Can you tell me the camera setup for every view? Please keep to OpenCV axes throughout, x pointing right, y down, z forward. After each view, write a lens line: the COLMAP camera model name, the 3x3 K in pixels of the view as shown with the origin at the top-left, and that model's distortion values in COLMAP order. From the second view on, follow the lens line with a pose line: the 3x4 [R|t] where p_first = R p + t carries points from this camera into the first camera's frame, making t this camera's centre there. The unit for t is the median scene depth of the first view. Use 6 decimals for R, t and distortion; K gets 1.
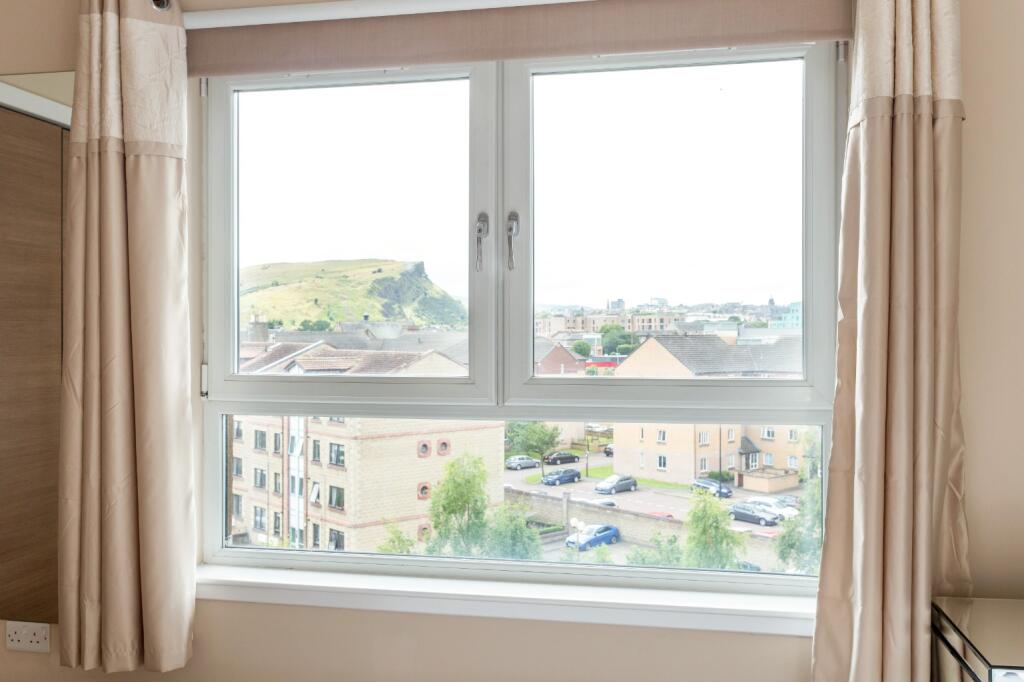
lens RADIAL K [[953.5, 0, 514.5], [0, 953.5, 343.0], [0, 0, 1]] dist [0.025597, 0.000000]
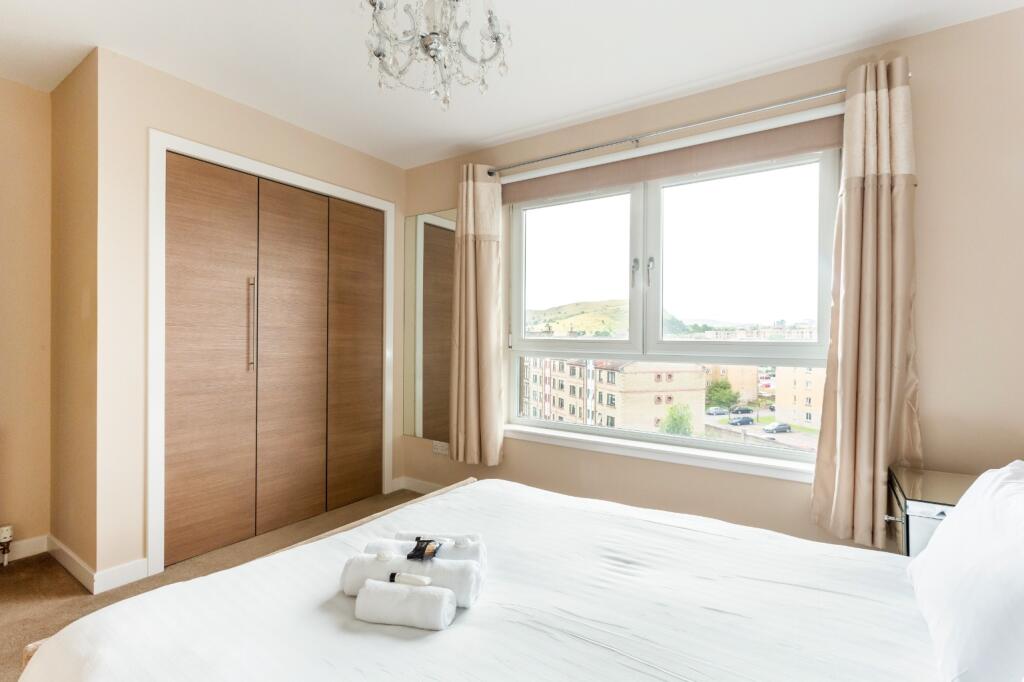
lens RADIAL K [[493.9, 0, 513.0], [0, 493.9, 343.3], [0, 0, 1]] dist [0.011799, -0.001156]
pose [[0.925459, 0.011984, -0.378659, 0.127445], [-0.012322, 0.999923, 0.001532, 0.045899], [0.378648, 0.003248, 0.925535, -0.069168]]
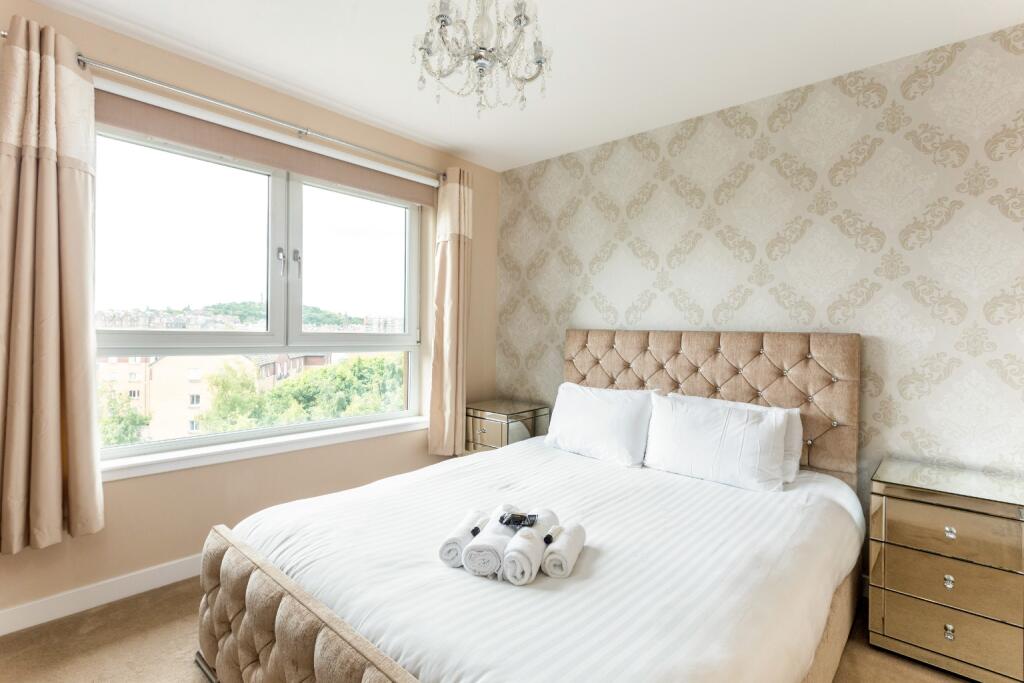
lens RADIAL K [[493.9, 0, 510.7], [0, 493.9, 332.5], [0, 0, 1]] dist [0.011799, -0.001156]
pose [[0.512194, 0.008785, 0.858825, -0.675964], [-0.000368, 0.999950, -0.010010, 0.048843], [-0.858869, 0.004811, 0.512172, 0.081552]]
